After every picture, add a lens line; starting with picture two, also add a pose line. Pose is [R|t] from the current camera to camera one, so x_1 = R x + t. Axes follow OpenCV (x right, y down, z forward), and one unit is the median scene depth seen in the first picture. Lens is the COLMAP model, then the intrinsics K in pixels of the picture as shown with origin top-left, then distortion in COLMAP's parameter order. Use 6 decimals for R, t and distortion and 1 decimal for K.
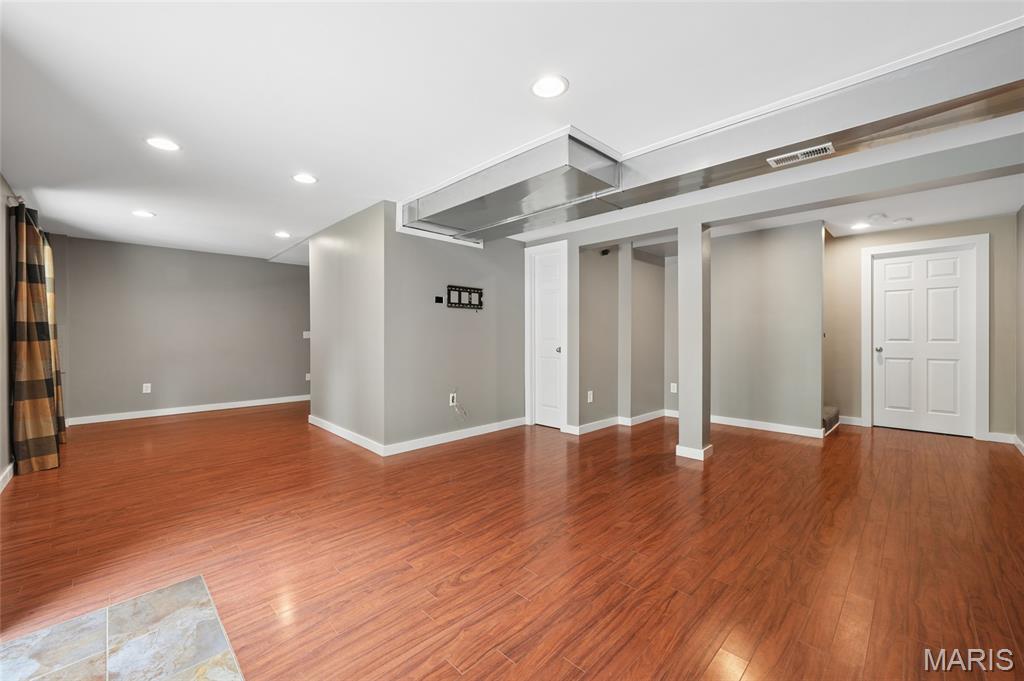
lens RADIAL K [[408.6, 0, 510.3], [0, 408.6, 336.9], [0, 0, 1]] dist [-0.002413, -0.000442]
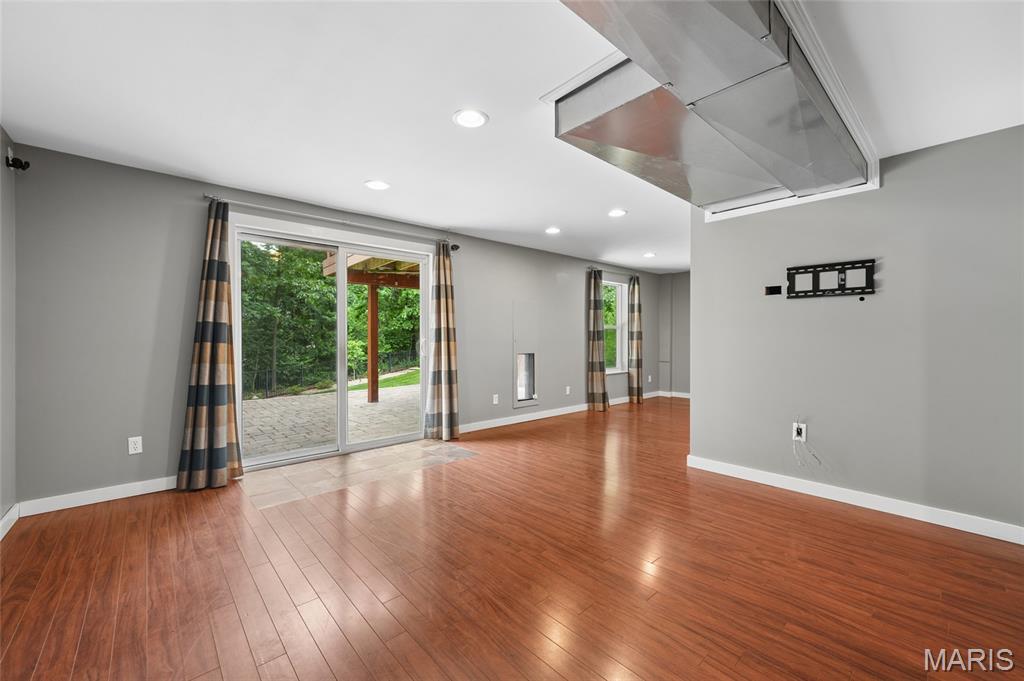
lens RADIAL K [[408.6, 0, 510.3], [0, 408.6, 336.9], [0, 0, 1]] dist [-0.002413, -0.000442]
pose [[-0.048410, -0.001088, -0.998827, 0.578442], [-0.006136, 0.999981, -0.000792, -0.003395], [0.998809, 0.006090, -0.048416, 0.555229]]
